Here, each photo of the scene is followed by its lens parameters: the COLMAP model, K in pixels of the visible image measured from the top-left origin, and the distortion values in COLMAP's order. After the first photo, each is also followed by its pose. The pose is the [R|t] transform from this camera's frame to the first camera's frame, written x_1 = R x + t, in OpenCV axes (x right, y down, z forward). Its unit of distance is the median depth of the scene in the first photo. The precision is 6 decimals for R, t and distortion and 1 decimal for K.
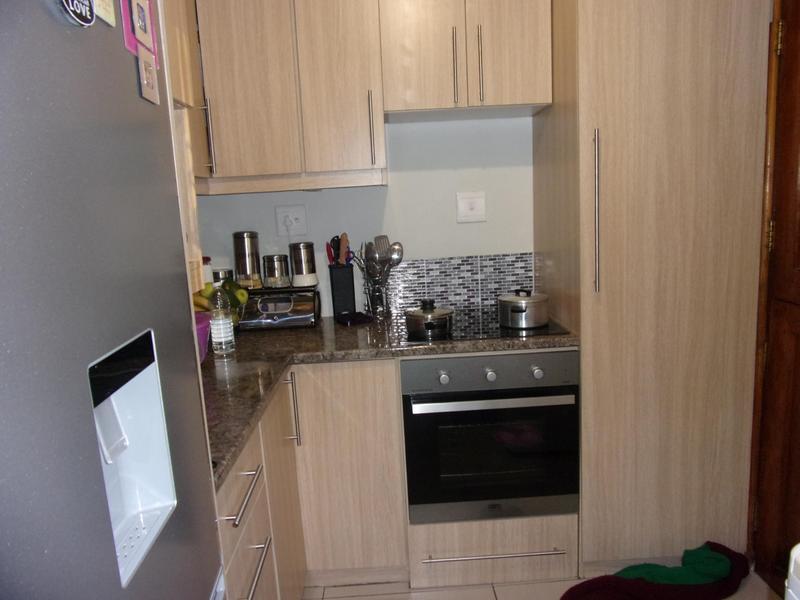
lens RADIAL K [[579.5, 0, 400.9], [0, 579.5, 300.4], [0, 0, 1]] dist [-0.035807, -0.001546]
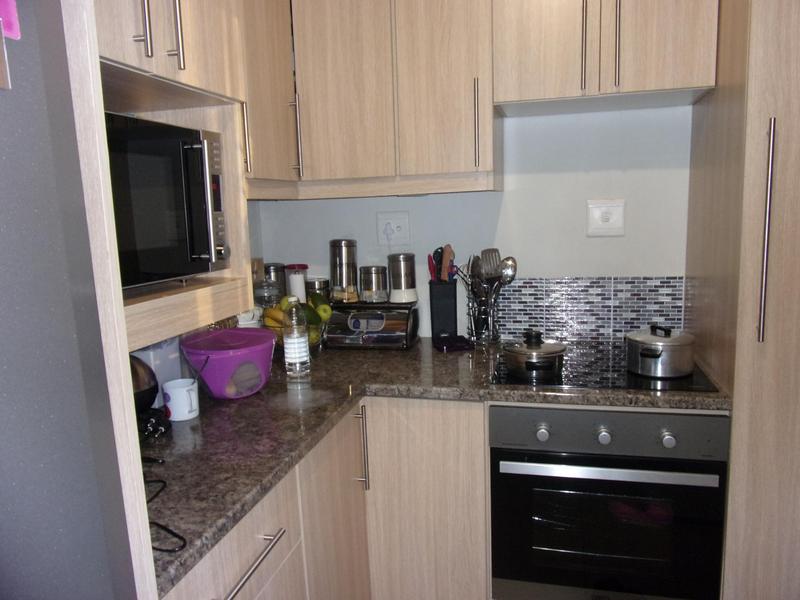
lens RADIAL K [[579.5, 0, 400.9], [0, 579.5, 300.4], [0, 0, 1]] dist [-0.035807, -0.001546]
pose [[0.959334, 0.059693, -0.275889, 0.079396], [-0.059241, 0.998194, 0.009980, -0.037372], [0.275987, 0.006770, 0.961138, 0.143933]]
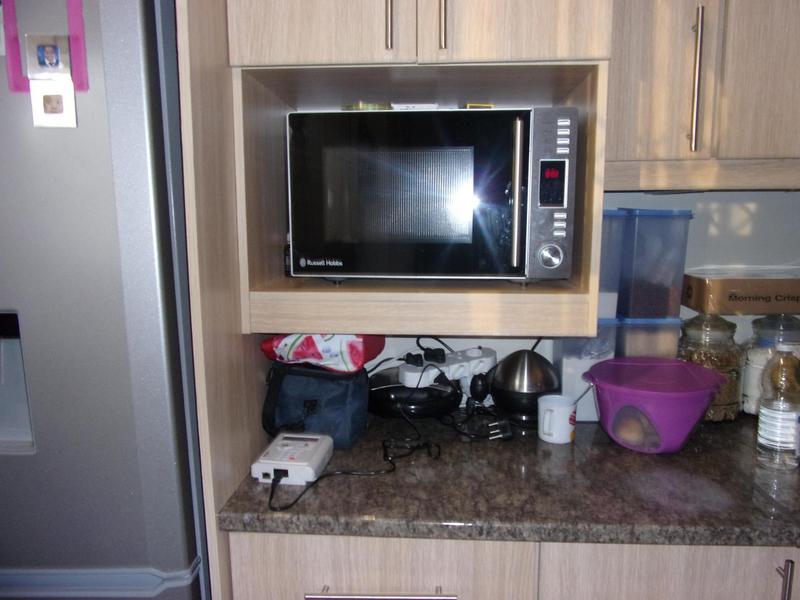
lens RADIAL K [[579.5, 0, 400.9], [0, 579.5, 300.4], [0, 0, 1]] dist [-0.035807, -0.001546]
pose [[-0.087625, 0.196394, -0.976602, 0.215719], [-0.155884, 0.965592, 0.208166, -0.110062], [0.983881, 0.170477, -0.053995, 0.543468]]
